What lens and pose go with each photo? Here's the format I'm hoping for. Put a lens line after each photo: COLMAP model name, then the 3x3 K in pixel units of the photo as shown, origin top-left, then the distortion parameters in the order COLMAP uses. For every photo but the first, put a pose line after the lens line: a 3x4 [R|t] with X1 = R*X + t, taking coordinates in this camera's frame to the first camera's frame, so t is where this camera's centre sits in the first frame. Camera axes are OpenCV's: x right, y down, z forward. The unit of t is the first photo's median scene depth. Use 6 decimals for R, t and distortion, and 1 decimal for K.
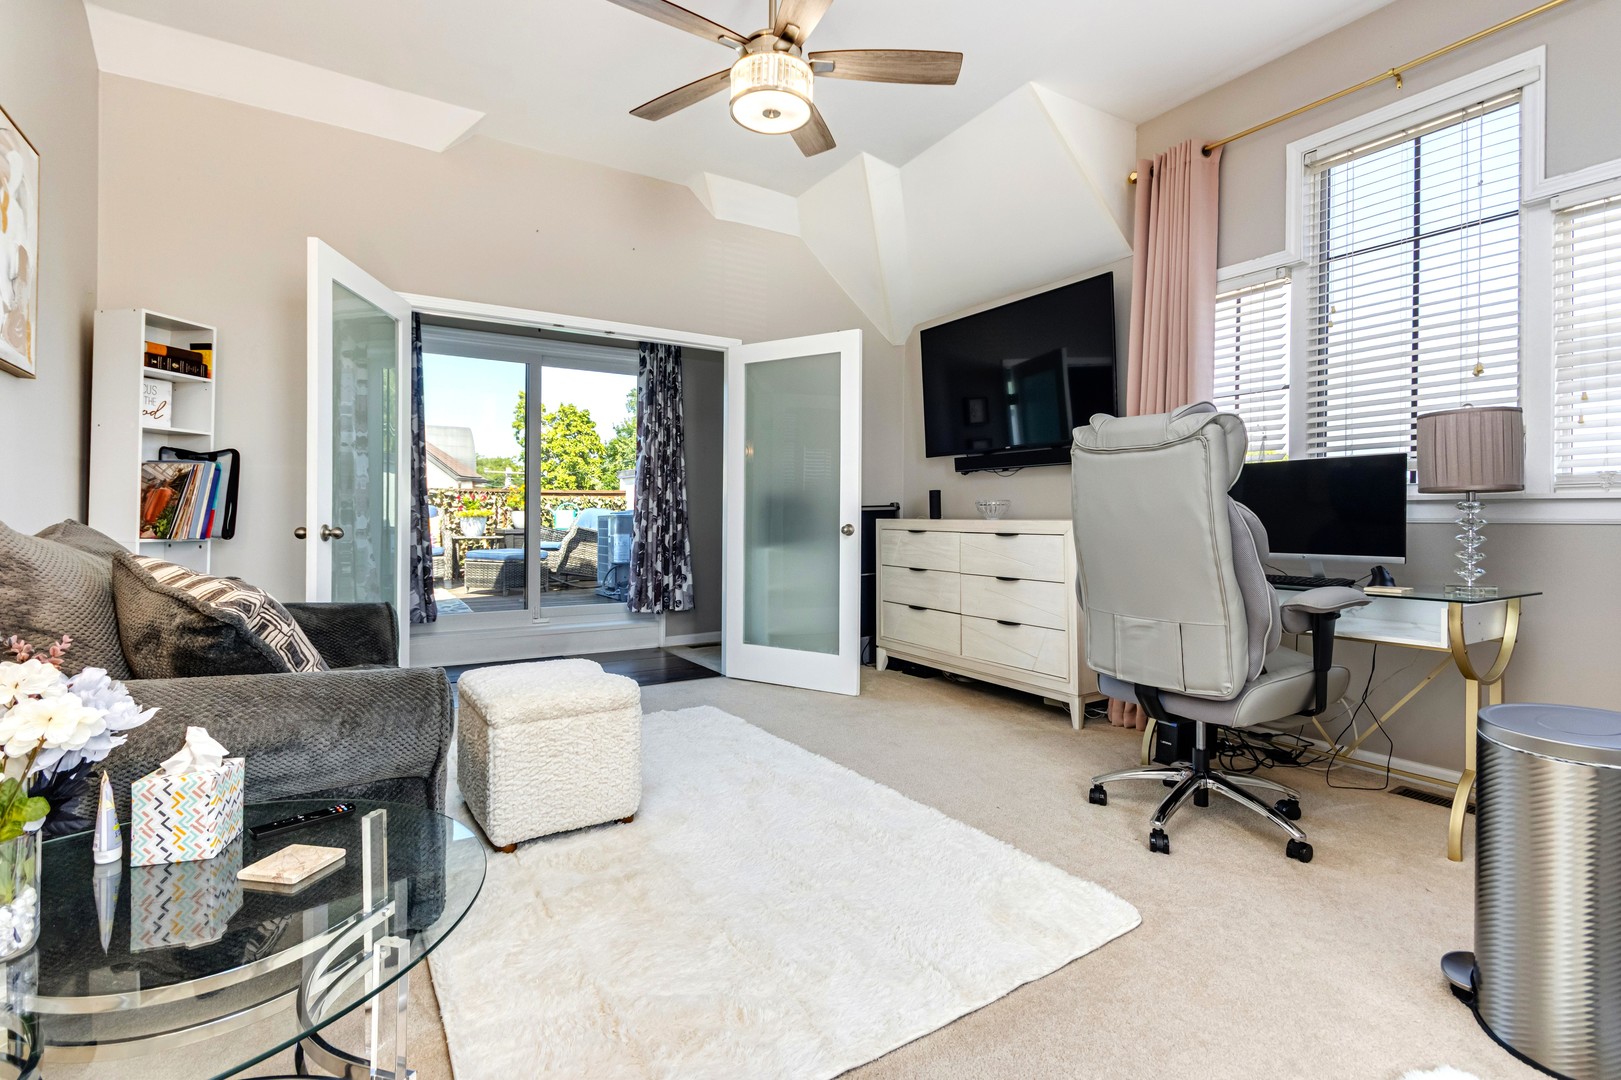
lens RADIAL K [[737.7, 0, 805.0], [0, 737.7, 526.3], [0, 0, 1]] dist [0.000686, -0.000065]
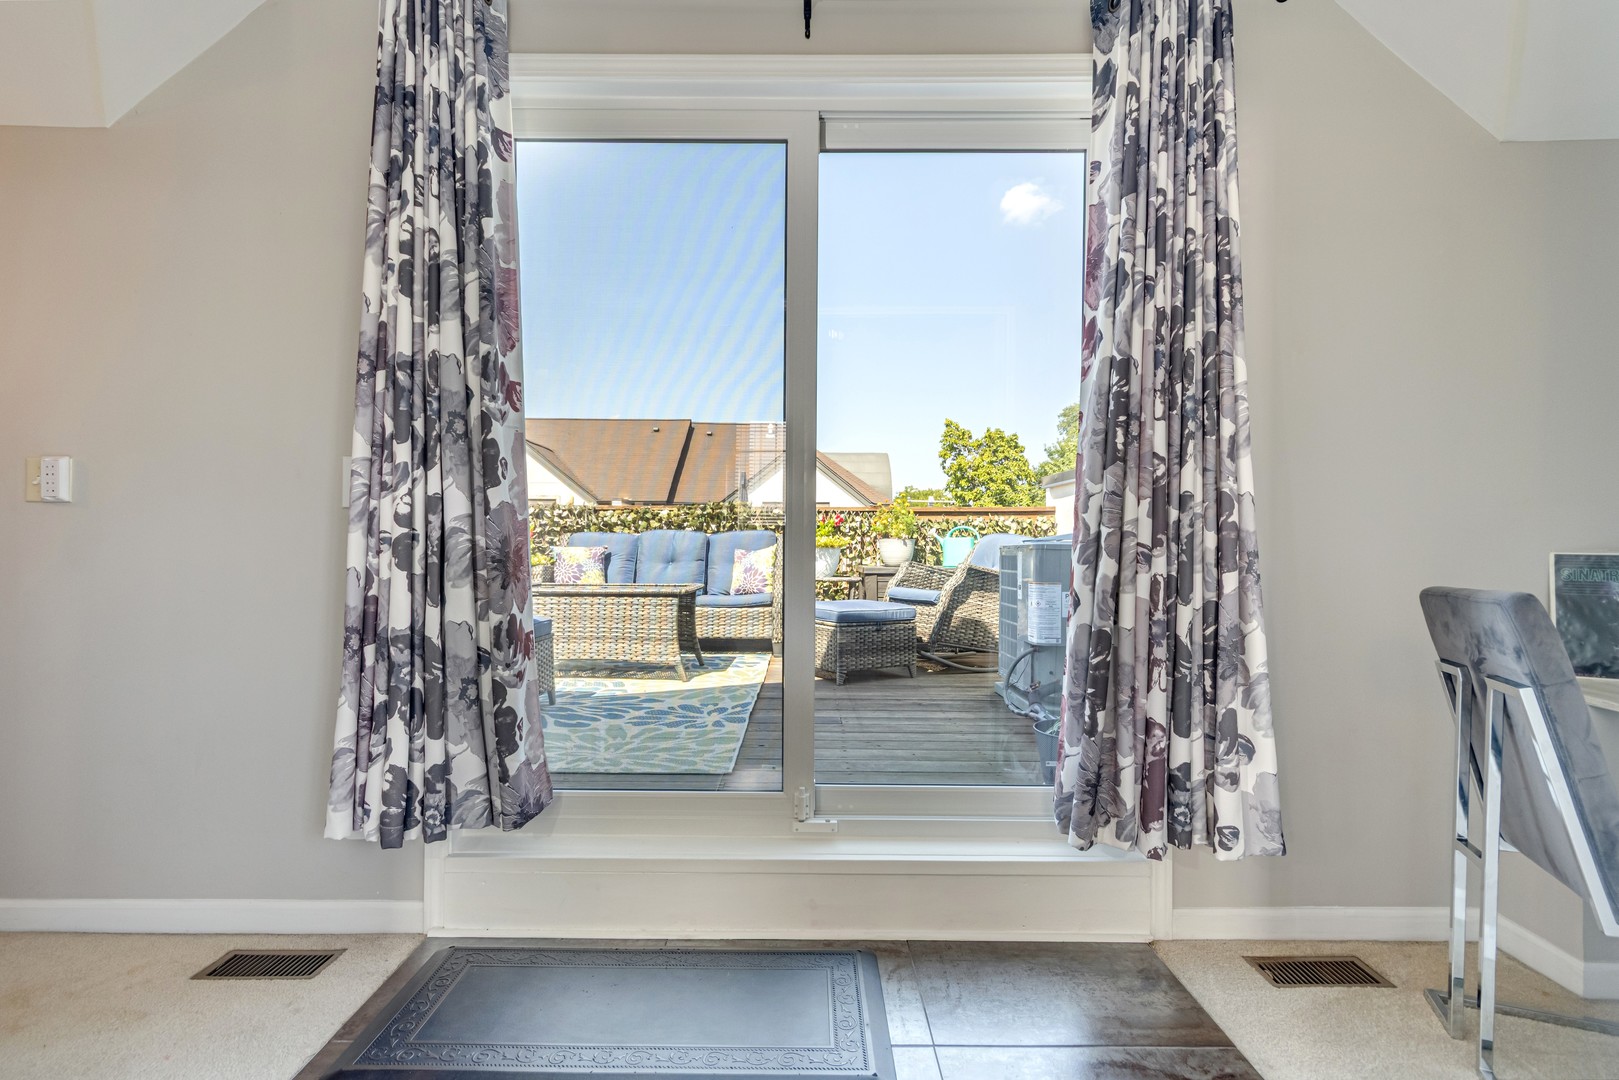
lens RADIAL K [[736.8, 0, 802.4], [0, 736.8, 548.4], [0, 0, 1]] dist [0.000686, -0.000065]
pose [[0.841178, -0.000570, -0.540758, -0.153555], [-0.005680, 0.999935, -0.009890, -0.008545], [0.540729, 0.011391, 0.841120, 0.646234]]
